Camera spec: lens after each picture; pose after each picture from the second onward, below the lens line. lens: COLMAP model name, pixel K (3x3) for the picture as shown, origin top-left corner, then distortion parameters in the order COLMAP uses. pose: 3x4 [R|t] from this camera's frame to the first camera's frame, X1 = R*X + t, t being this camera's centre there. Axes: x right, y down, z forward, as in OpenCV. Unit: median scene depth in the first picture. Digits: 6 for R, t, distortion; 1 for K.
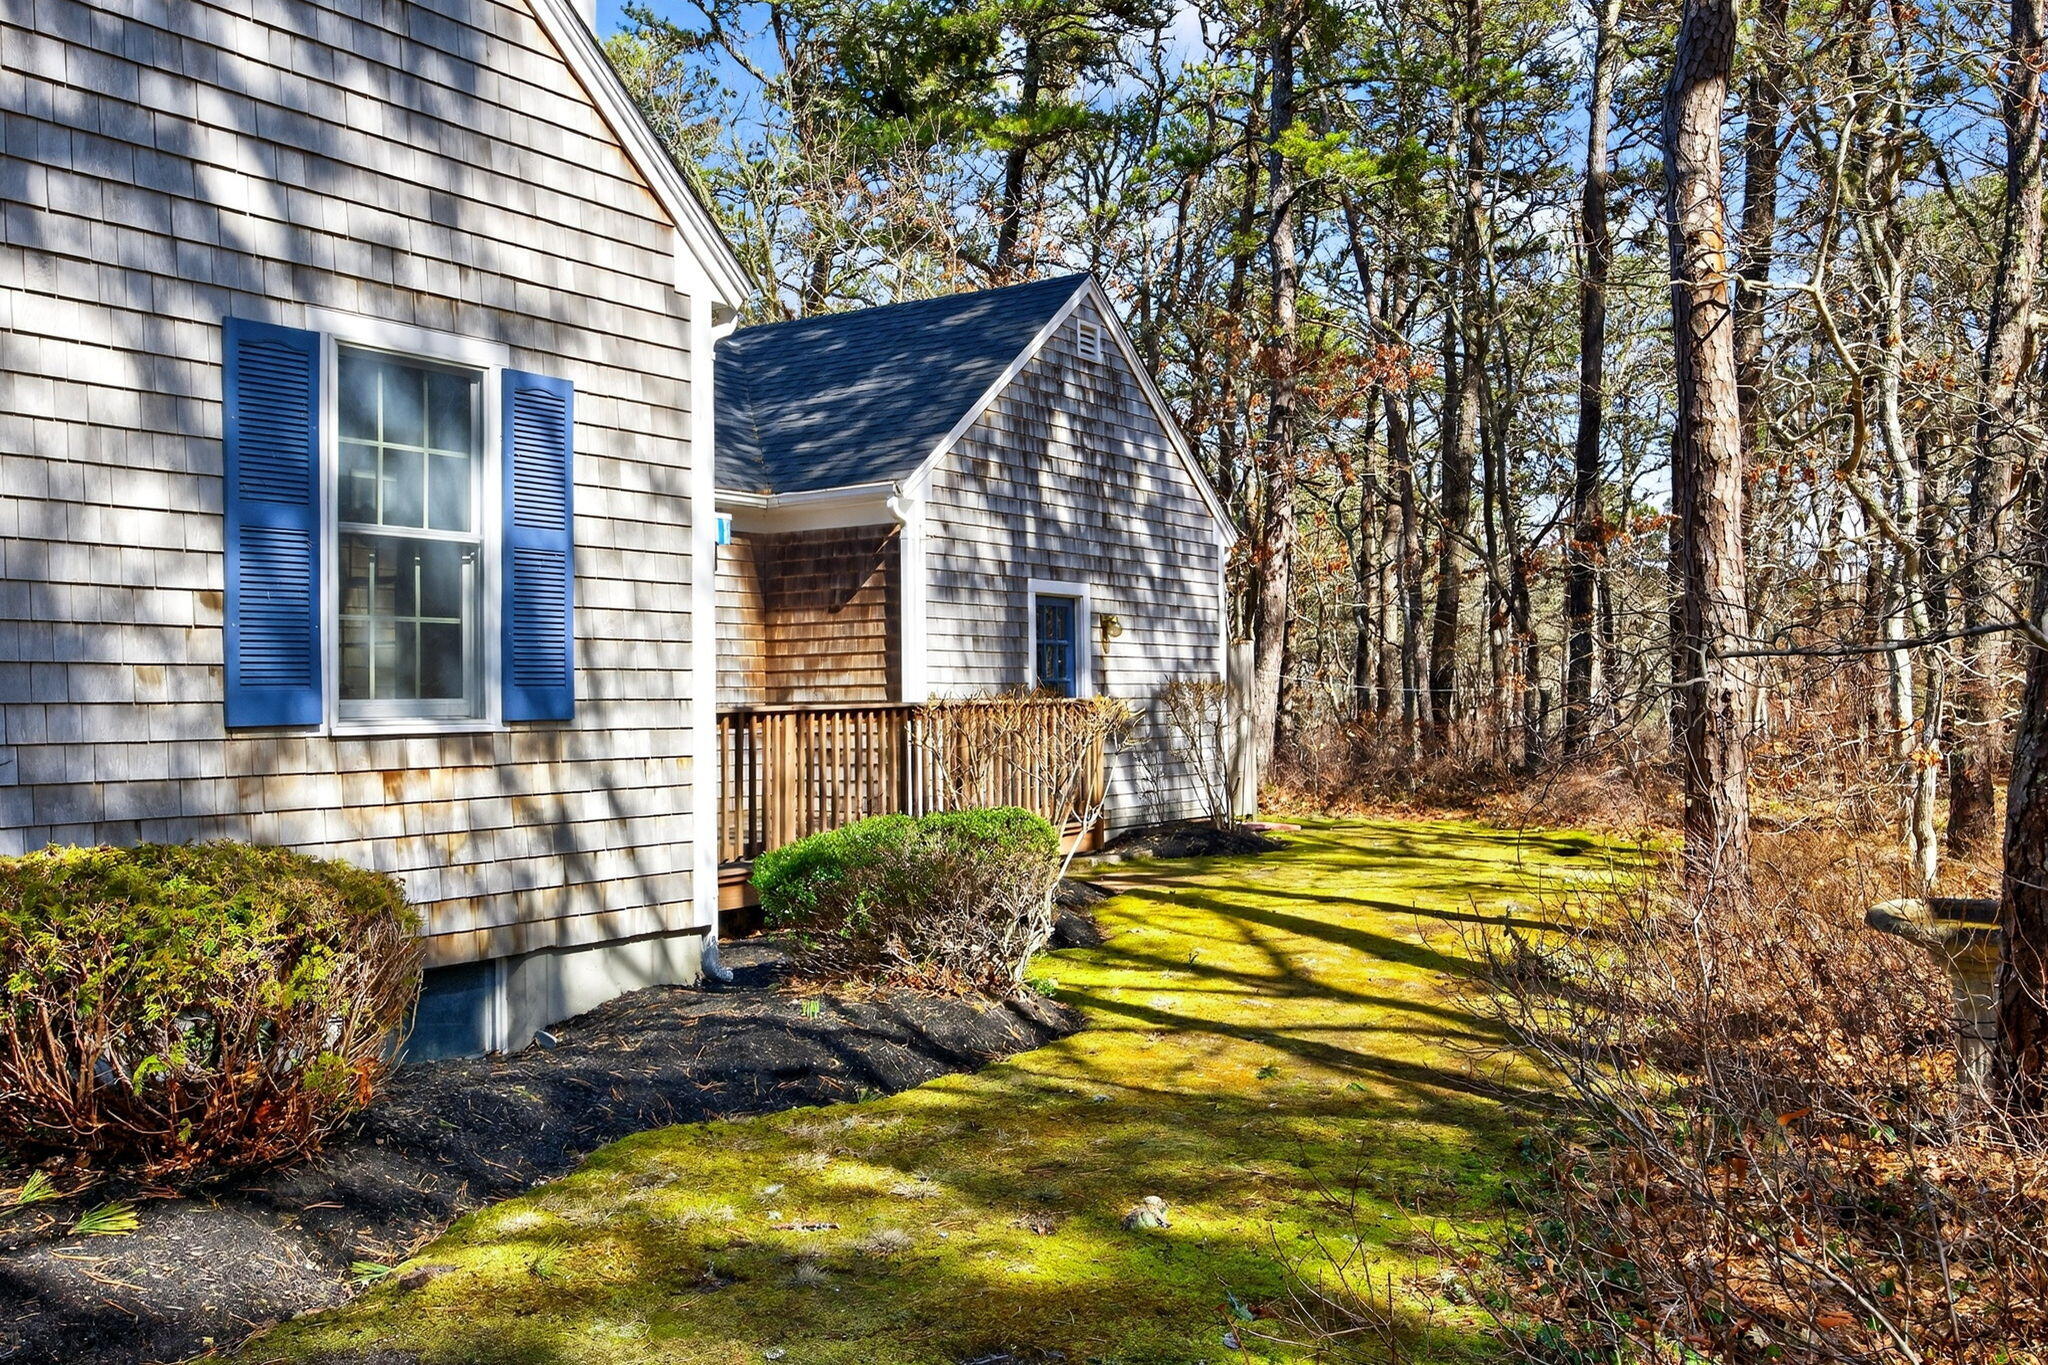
lens RADIAL K [[1847.9, 0, 1011.9], [0, 1847.9, 666.4], [0, 0, 1]] dist [-0.019322, -0.007217]
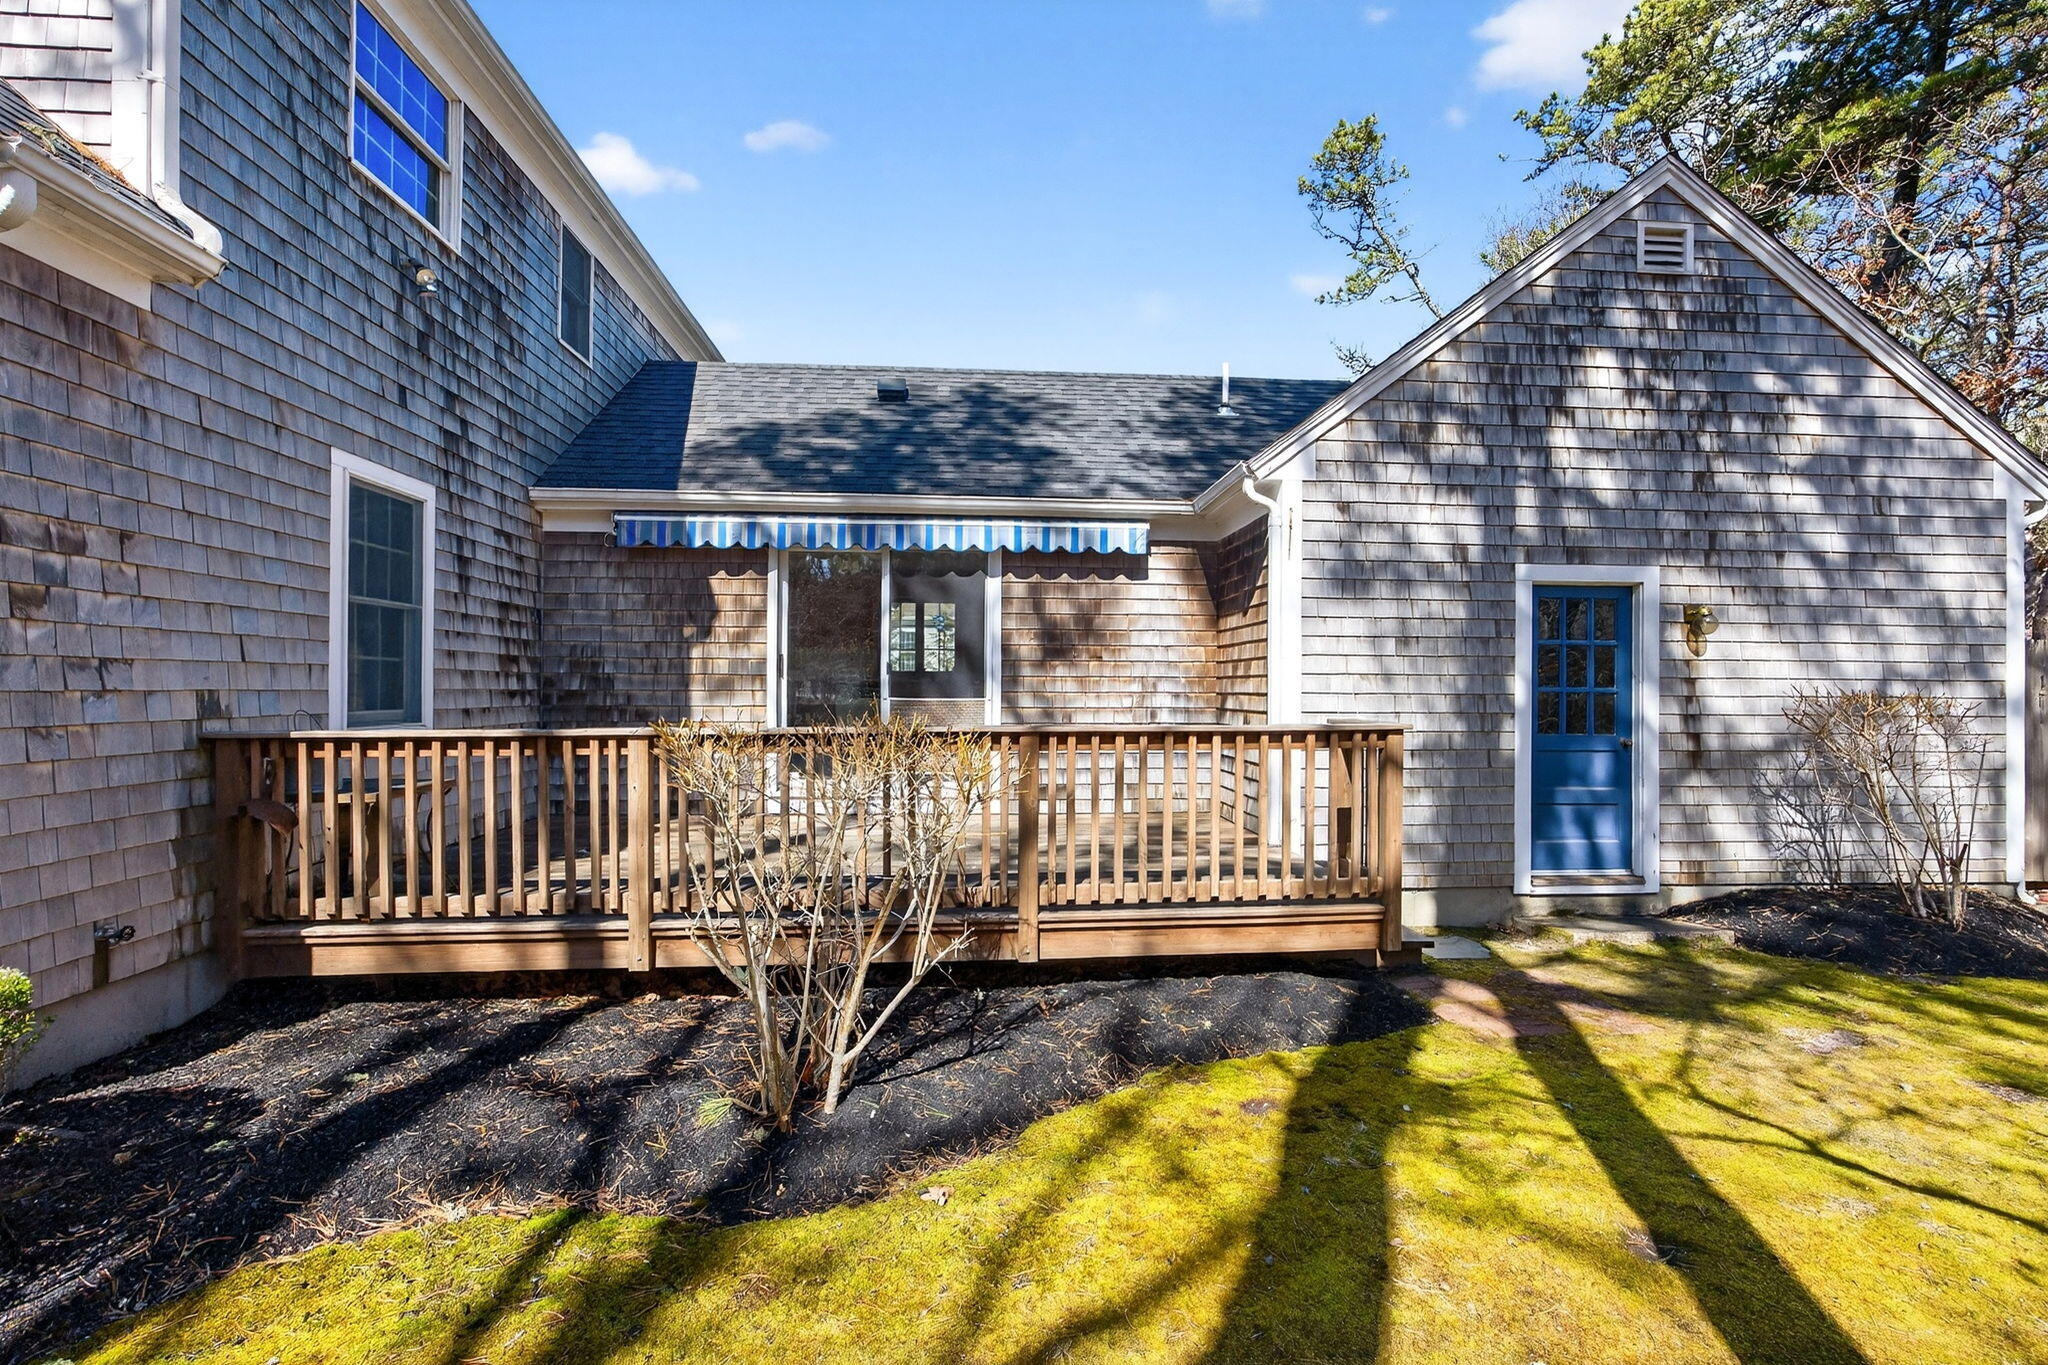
lens RADIAL K [[884.5, 0, 1044.2], [0, 884.5, 681.8], [0, 0, 1]] dist [-0.002555, 0.002493]
pose [[0.601594, 0.018614, -0.798585, 0.180882], [-0.000358, 0.999735, 0.023033, -0.005109], [0.798802, -0.013571, 0.601441, 0.568618]]
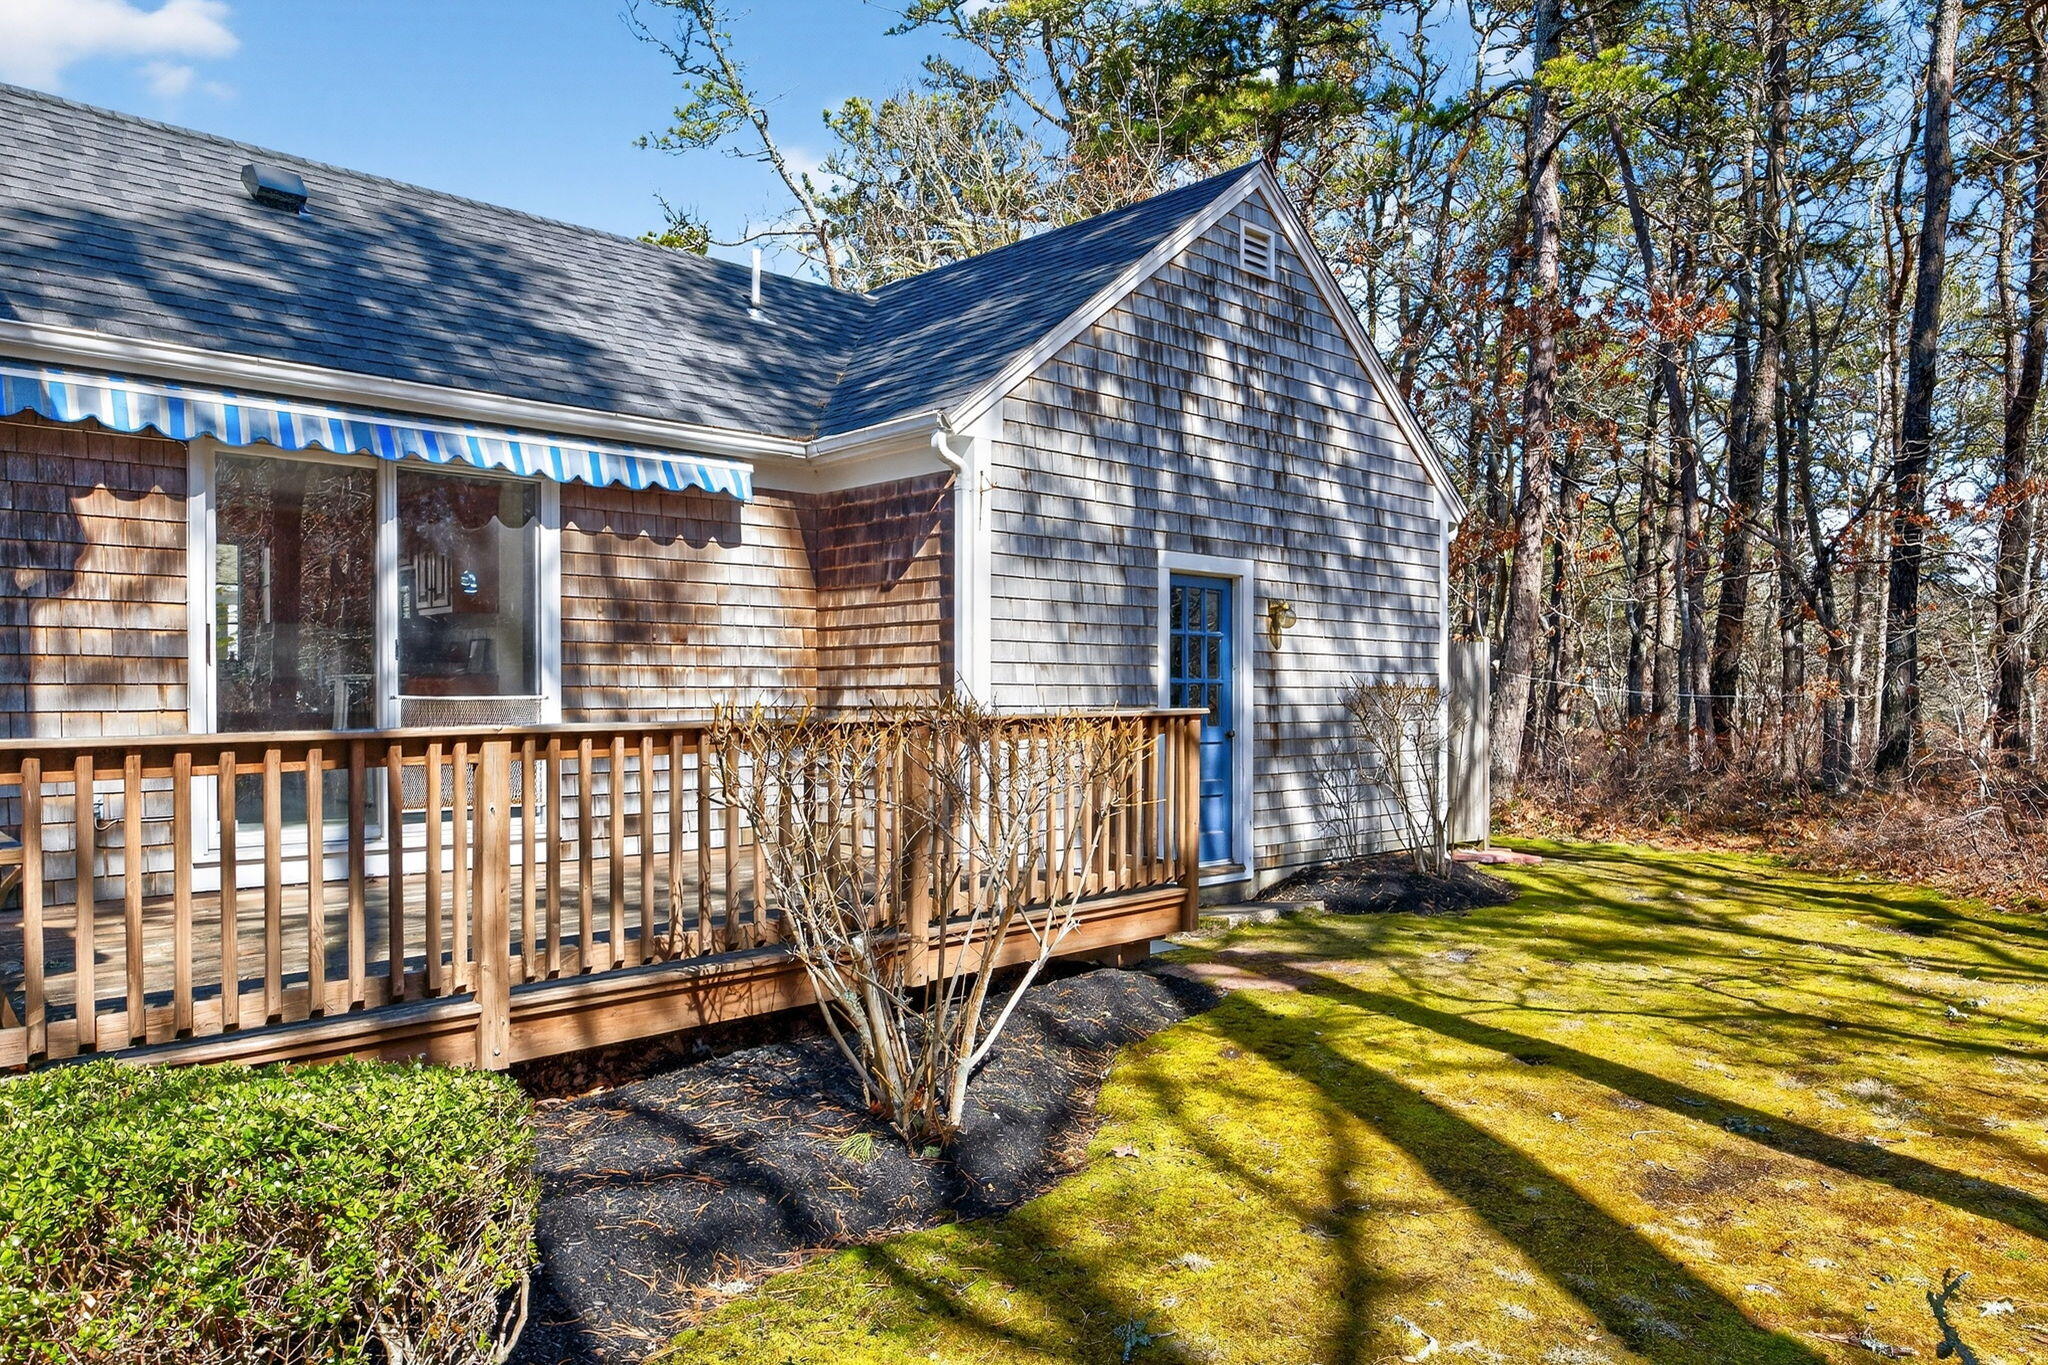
lens RADIAL K [[1392.1, 0, 1009.3], [0, 1392.1, 718.3], [0, 0, 1]] dist [-0.020100, 0.026991]
pose [[0.971218, 0.018586, -0.237468, 0.082201], [-0.009573, 0.999191, 0.039054, 0.000623], [0.238001, -0.035657, 0.970610, 0.391750]]
